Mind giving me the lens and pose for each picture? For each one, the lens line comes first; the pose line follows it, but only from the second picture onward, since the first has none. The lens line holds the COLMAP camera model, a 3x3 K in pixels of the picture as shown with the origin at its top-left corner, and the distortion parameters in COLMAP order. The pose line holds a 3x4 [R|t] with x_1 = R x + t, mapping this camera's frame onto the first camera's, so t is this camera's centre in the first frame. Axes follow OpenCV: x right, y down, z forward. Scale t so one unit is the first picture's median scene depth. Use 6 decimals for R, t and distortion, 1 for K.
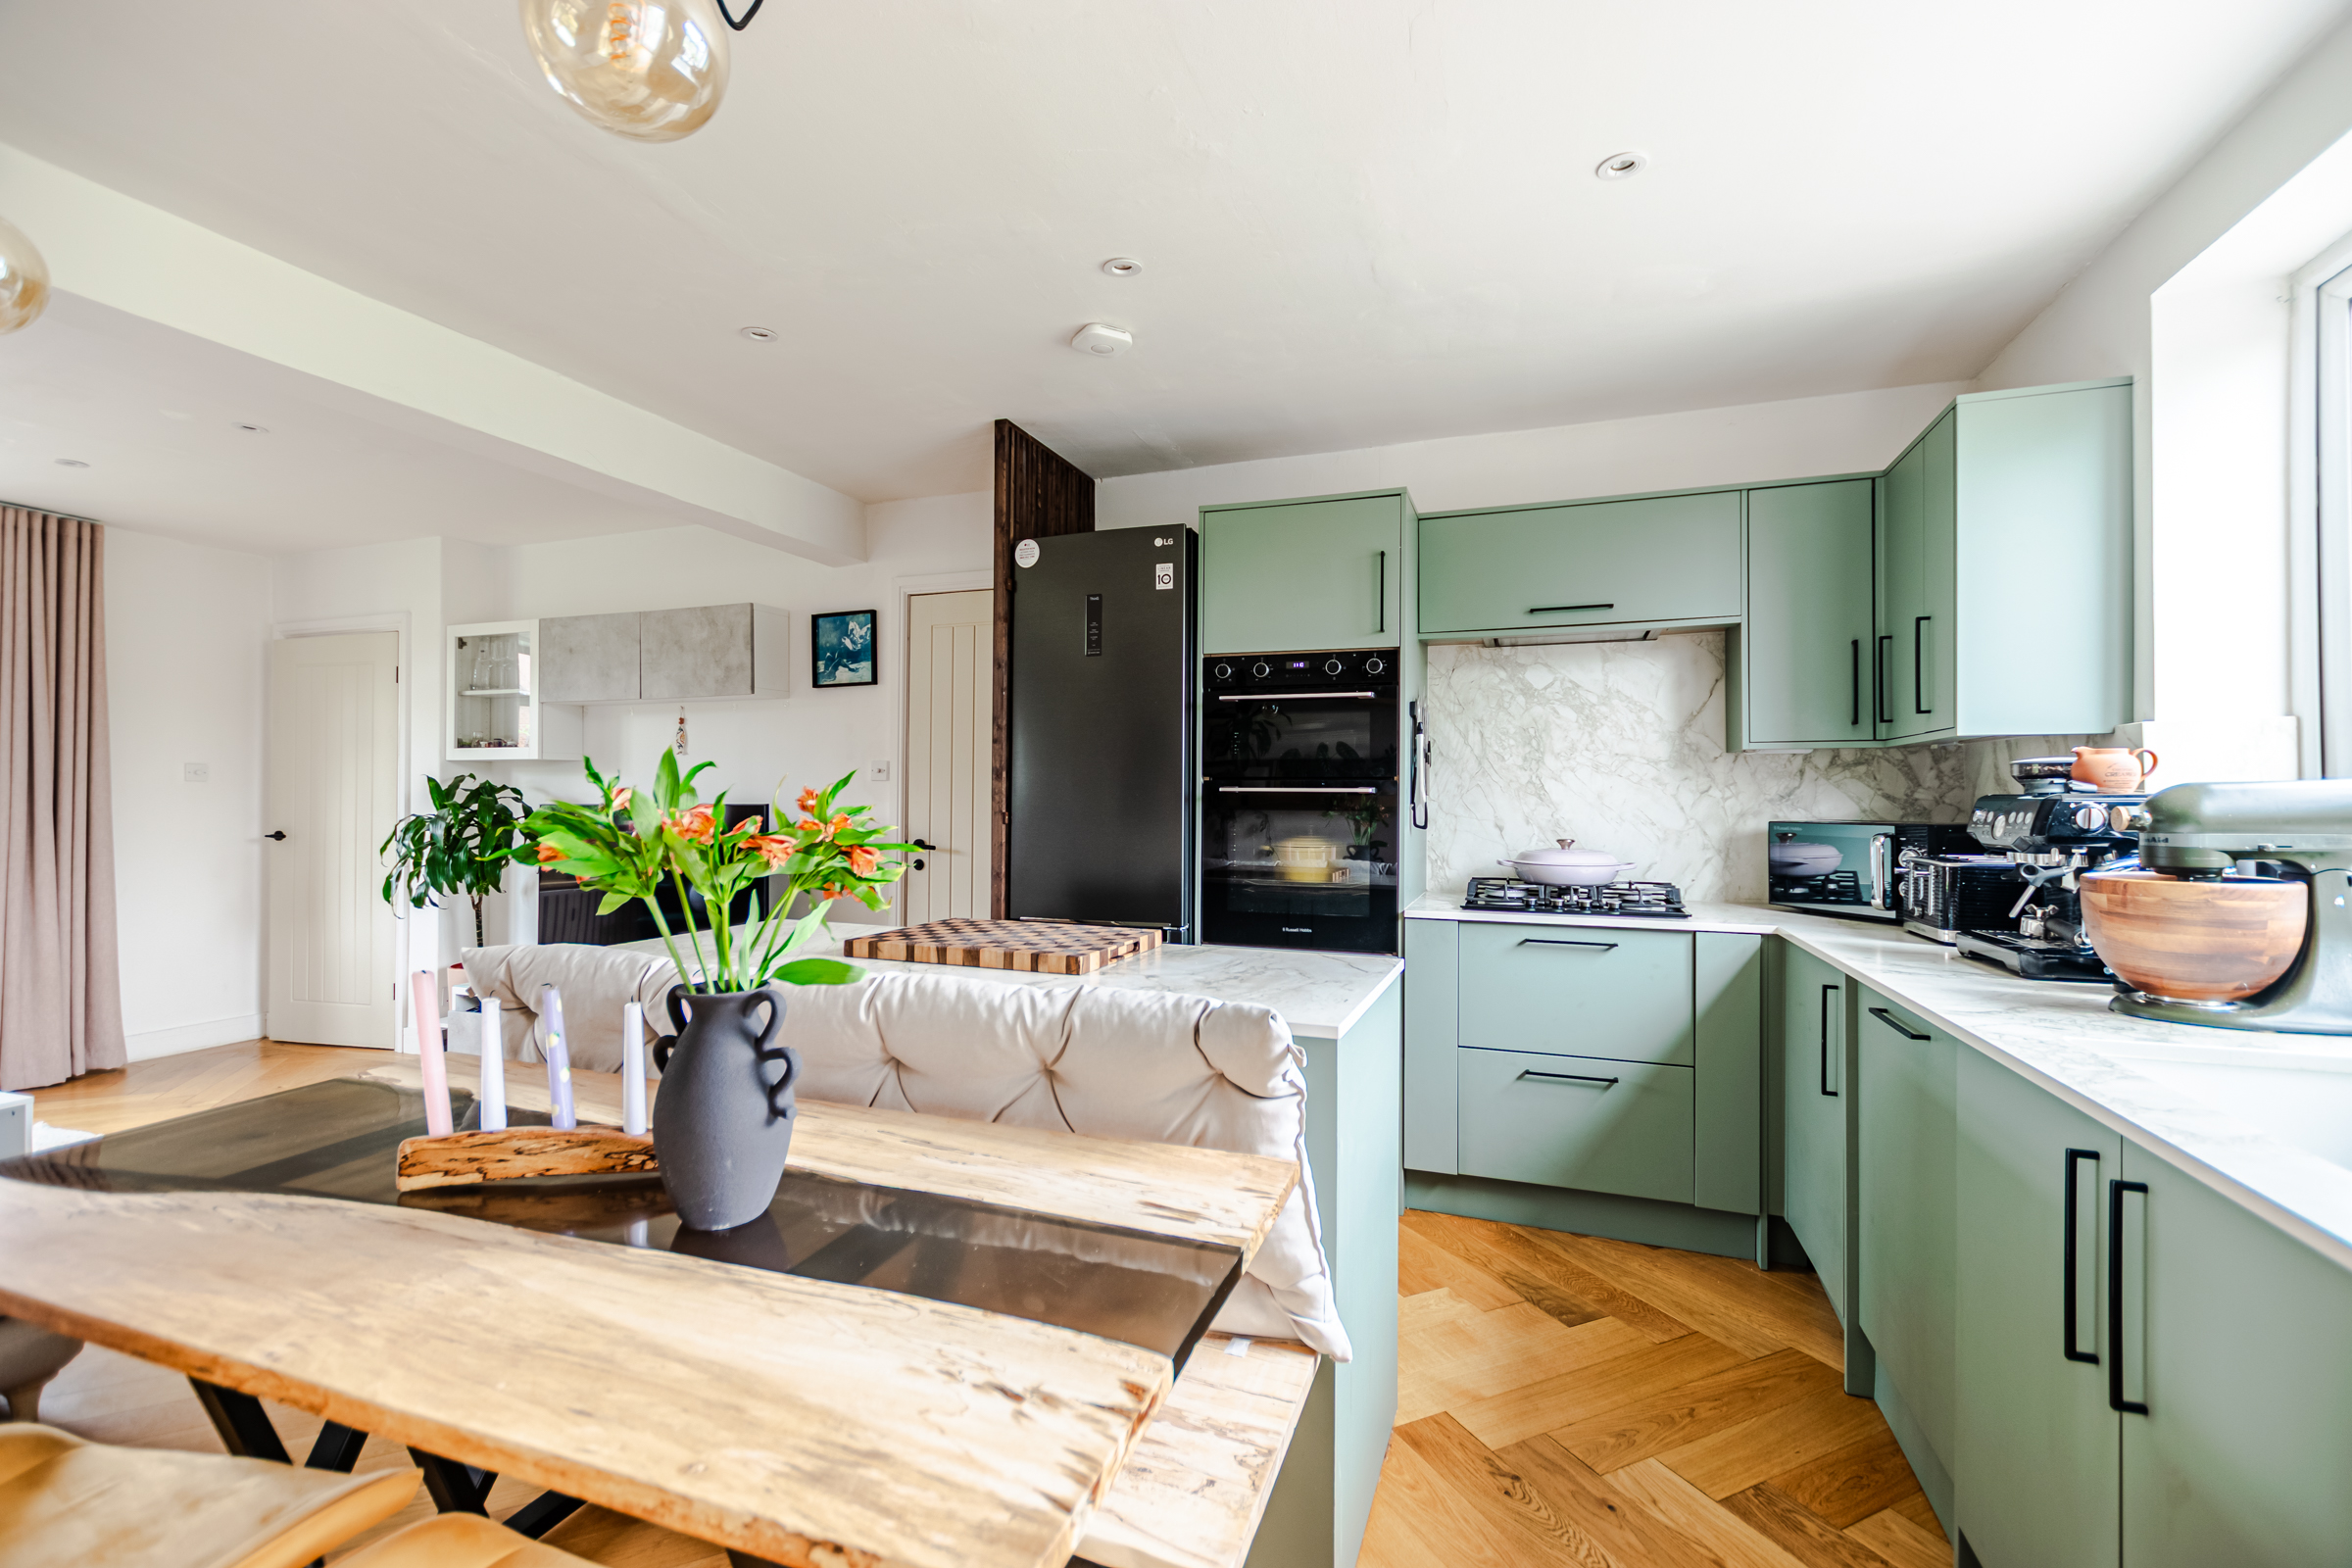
lens RADIAL K [[1005.8, 0, 1185.5], [0, 1005.8, 791.0], [0, 0, 1]] dist [-0.003091, -0.001312]
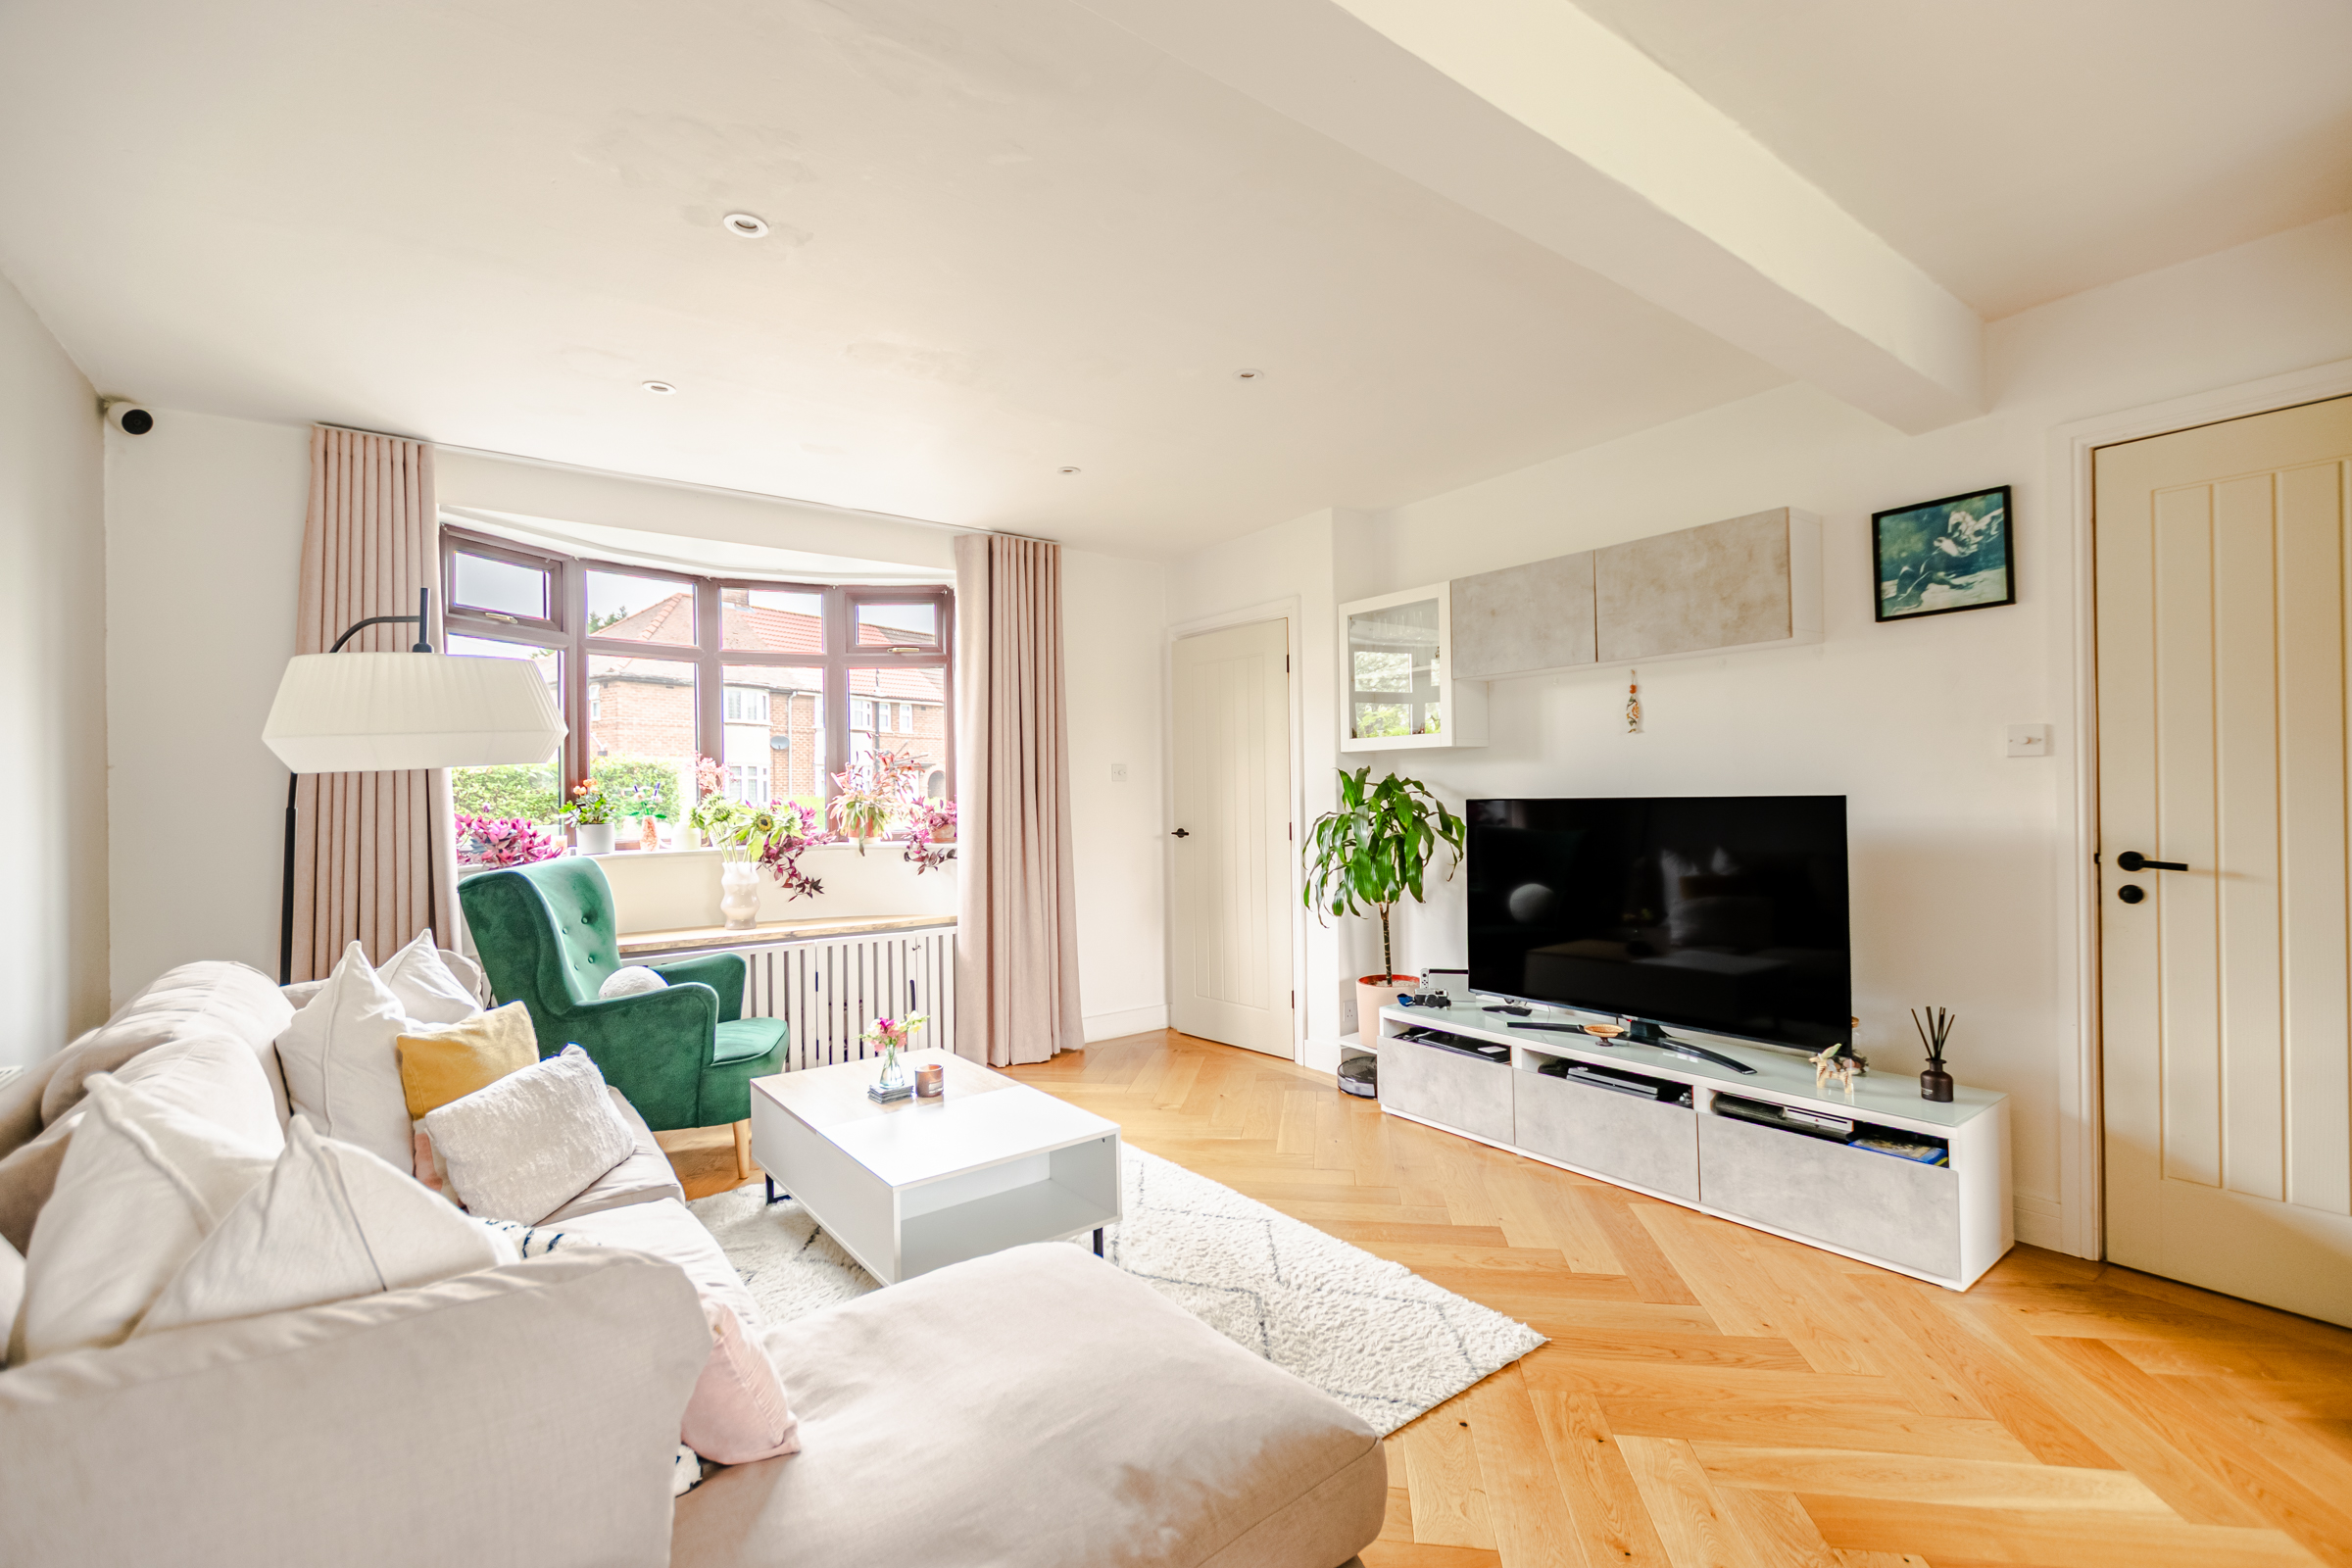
lens RADIAL K [[1005.8, 0, 1182.9], [0, 1005.8, 793.2], [0, 0, 1]] dist [-0.003091, -0.001312]
pose [[0.824602, -0.014038, -0.565539, -0.373452], [0.019442, 0.999805, 0.003531, 0.000386], [0.565379, -0.013907, 0.824714, 0.180899]]
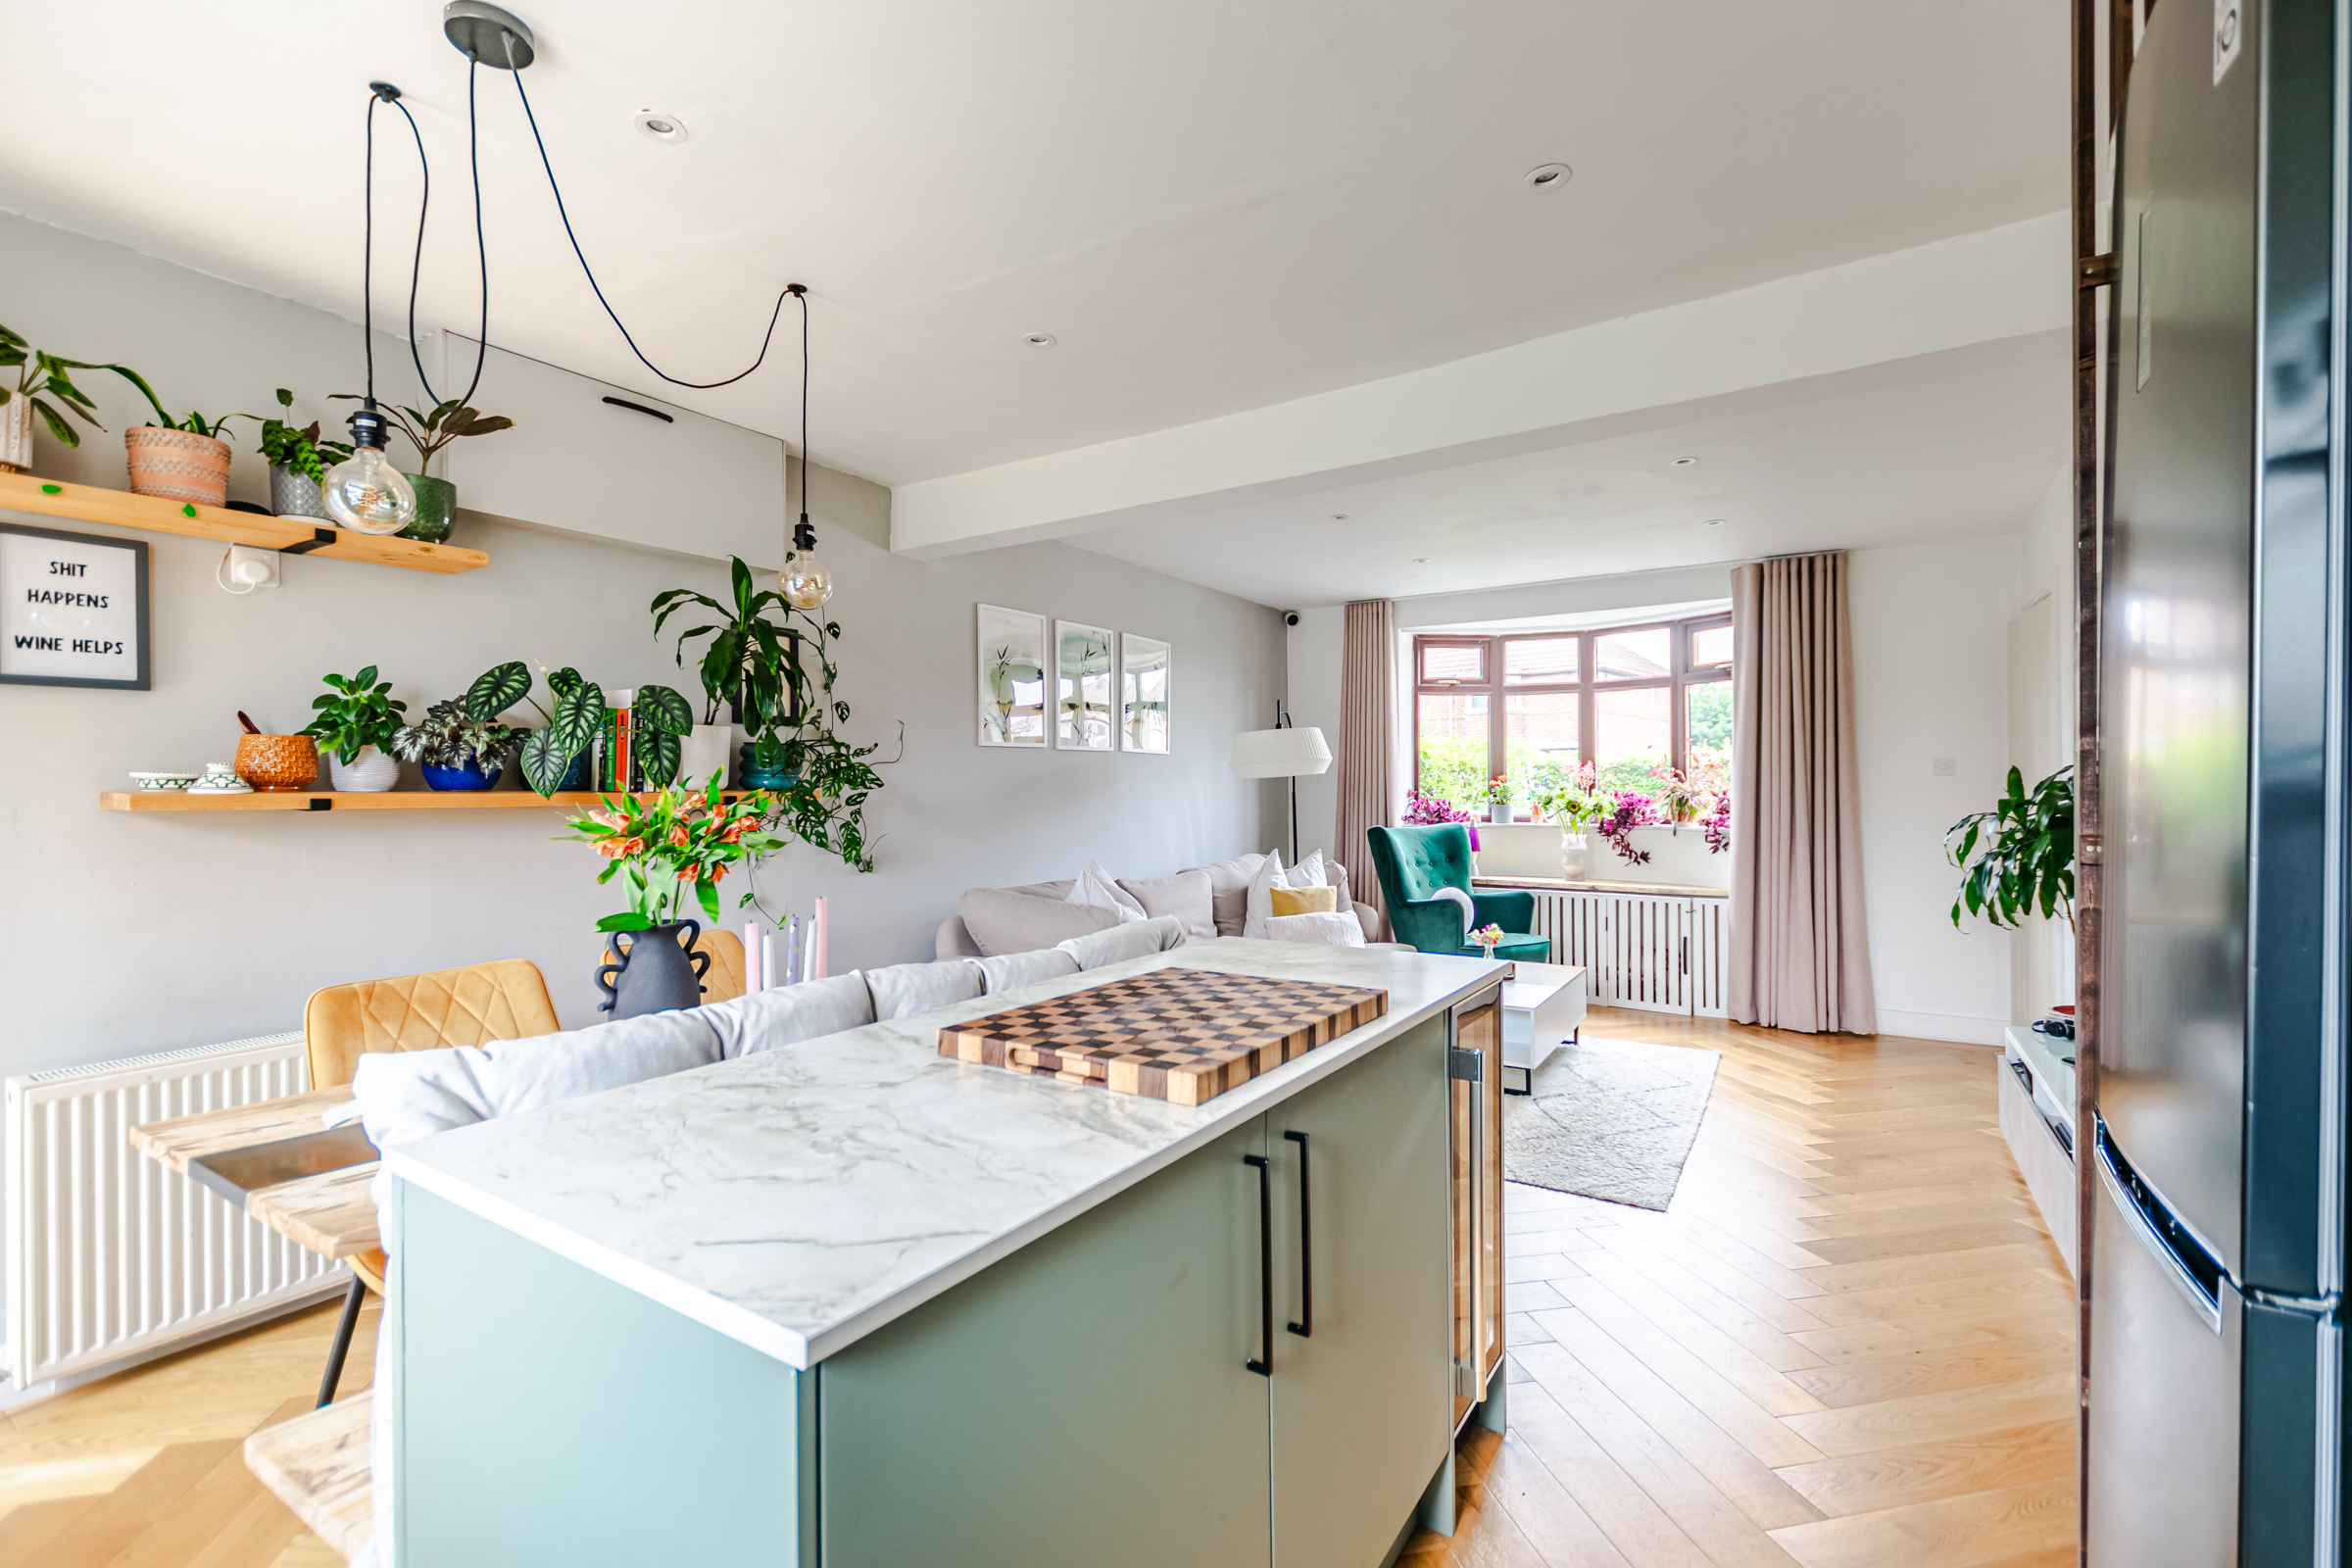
lens RADIAL K [[1005.8, 0, 1168.5], [0, 1005.8, 782.5], [0, 0, 1]] dist [-0.003091, -0.001312]
pose [[-0.246388, -0.007723, -0.969141, 0.219051], [0.011561, 0.999874, -0.010907, -0.000771], [0.969102, -0.013892, -0.246267, 0.546442]]
